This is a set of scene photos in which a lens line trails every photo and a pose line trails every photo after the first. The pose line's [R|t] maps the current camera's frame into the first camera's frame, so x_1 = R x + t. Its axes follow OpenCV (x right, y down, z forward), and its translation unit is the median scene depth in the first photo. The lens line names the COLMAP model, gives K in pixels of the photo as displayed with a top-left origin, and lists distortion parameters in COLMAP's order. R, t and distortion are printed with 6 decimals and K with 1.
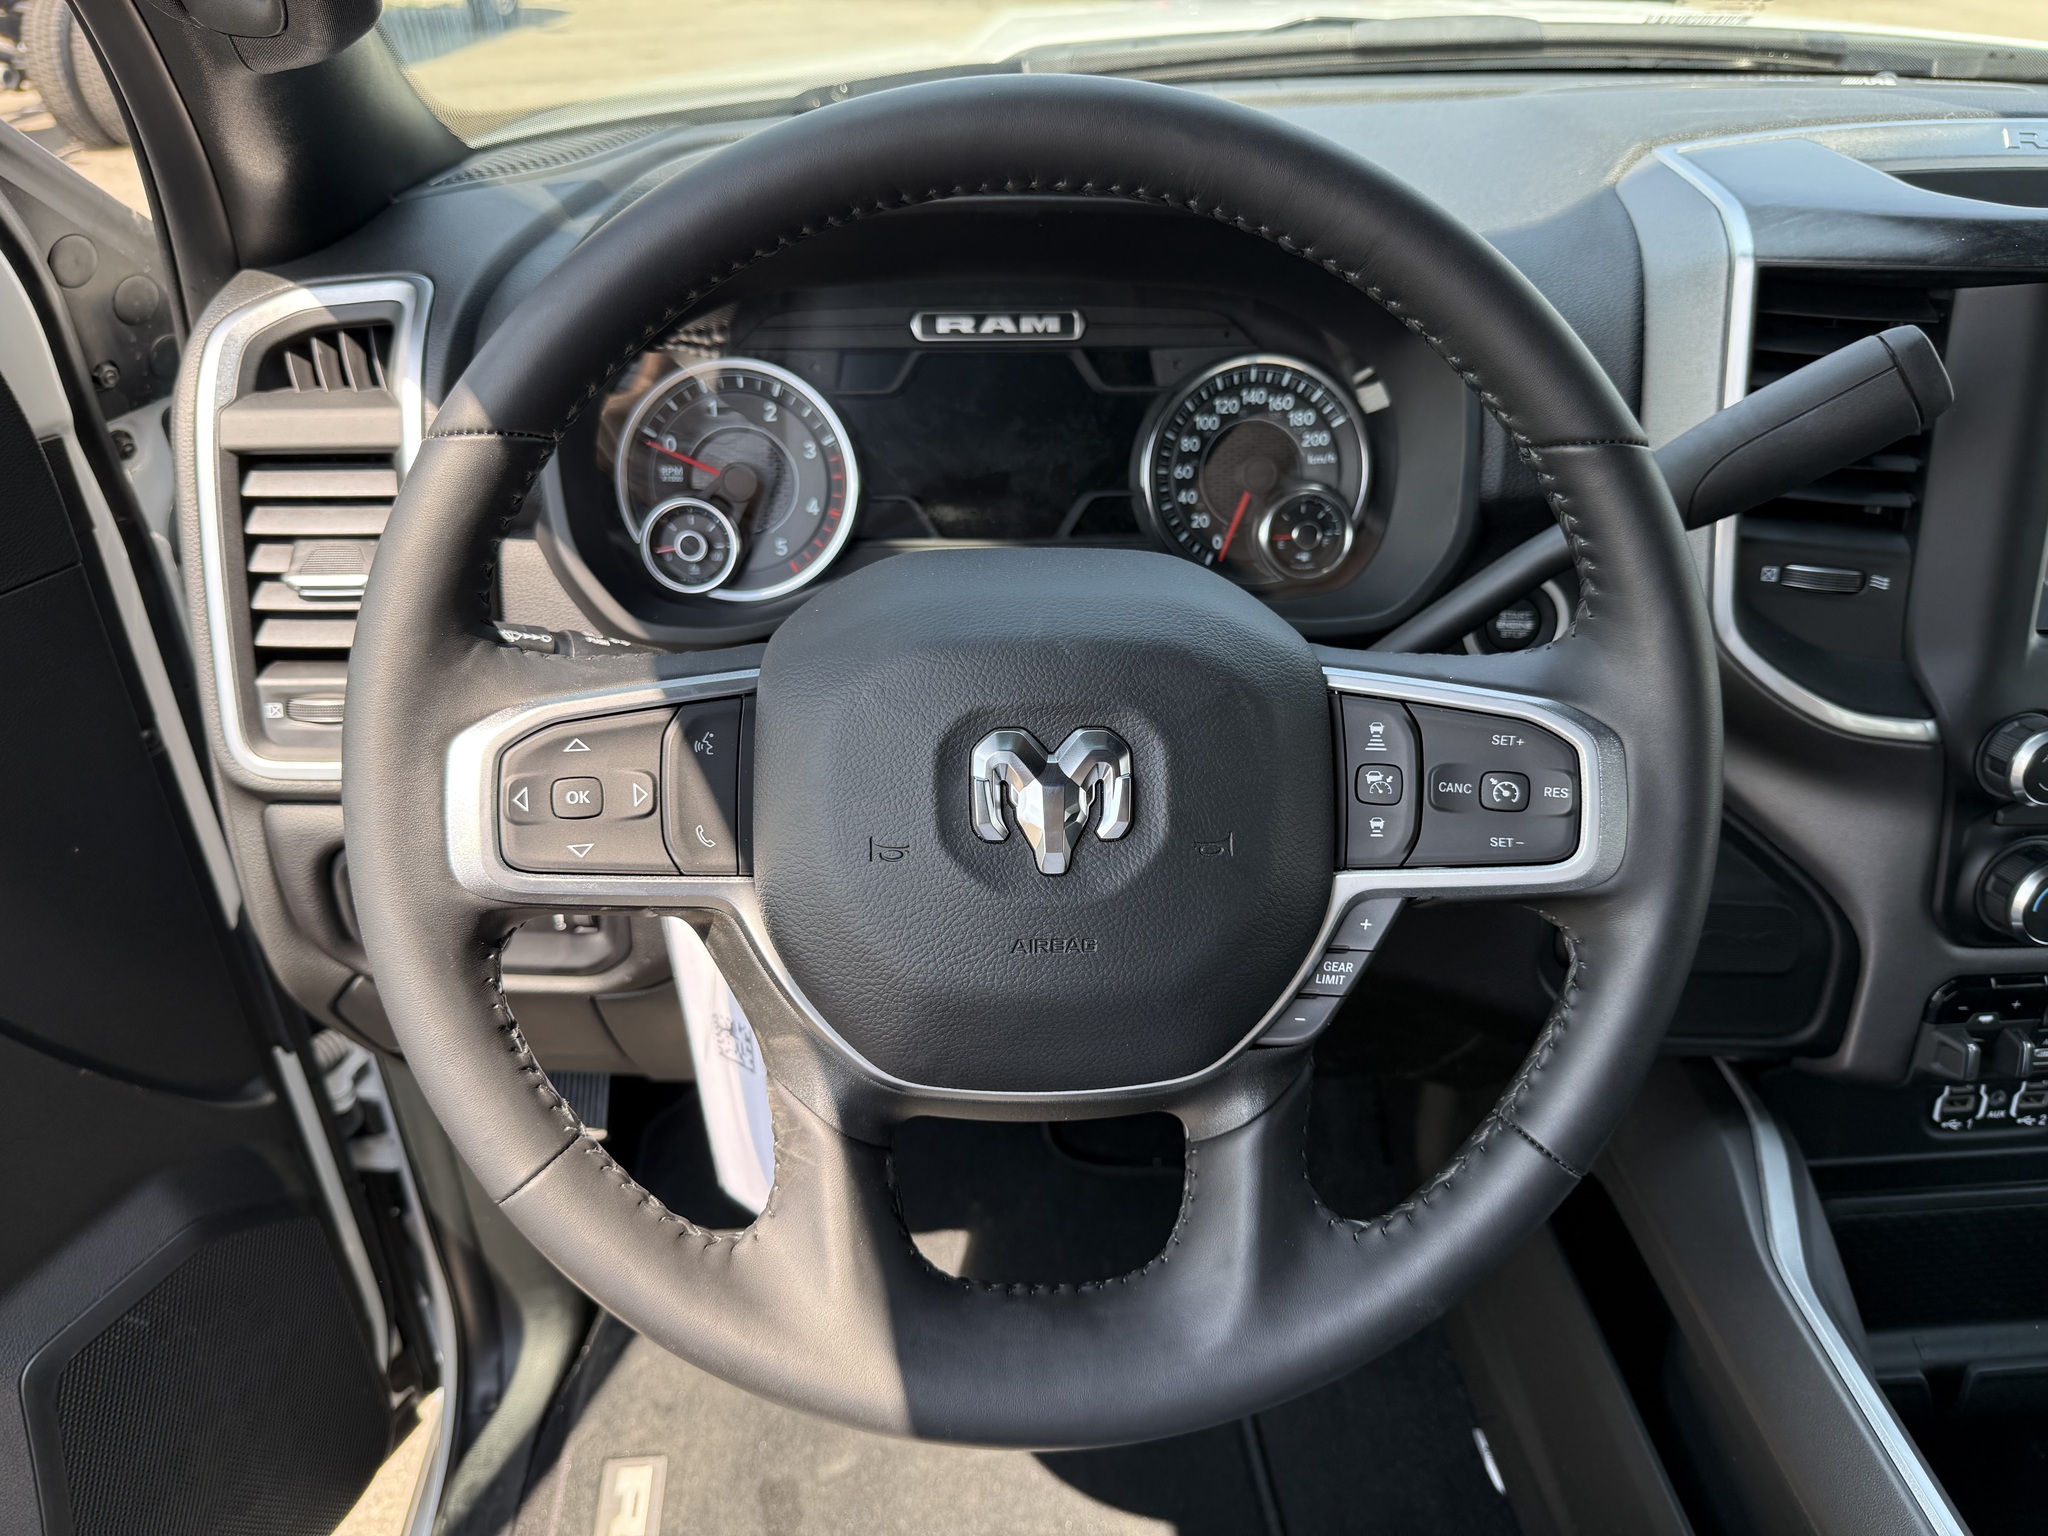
lens RADIAL K [[1464.3, 0, 1025.5], [0, 1464.3, 715.0], [0, 0, 1]] dist [0.085331, -0.100416]
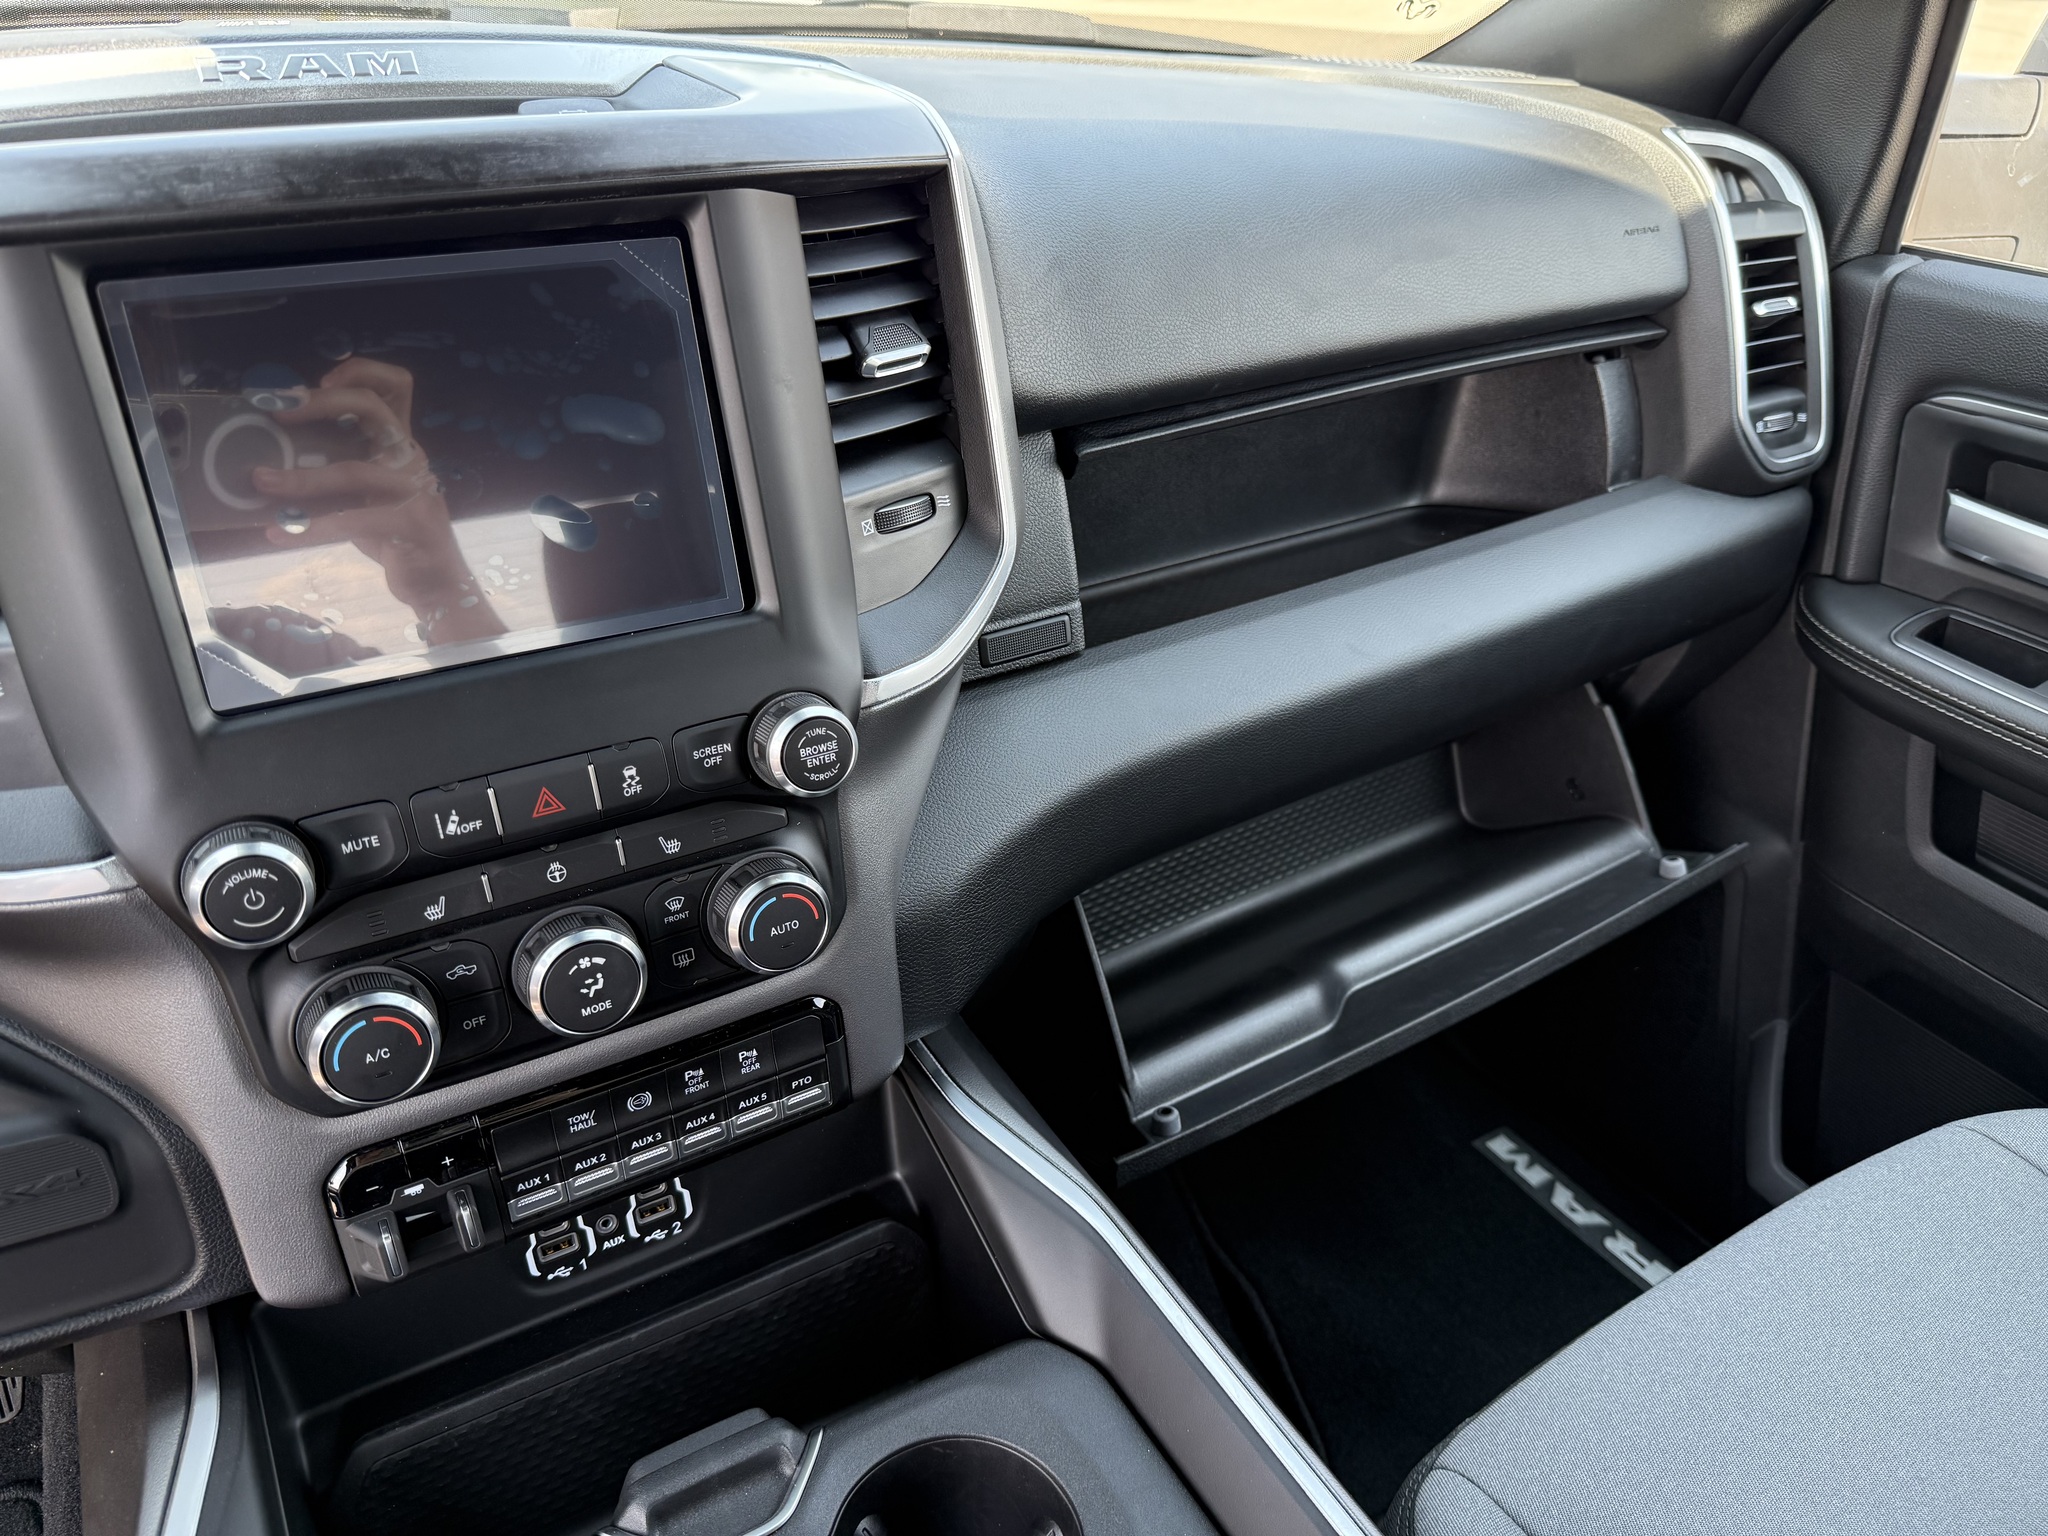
lens RADIAL K [[1461.7, 0, 1056.5], [0, 1461.7, 773.4], [0, 0, 1]] dist [0.022680, -0.043173]
pose [[0.897339, -0.222135, 0.381364, 1.021578], [0.215981, 0.974585, 0.059474, 0.025350], [-0.384882, 0.028999, 0.922510, 0.222424]]
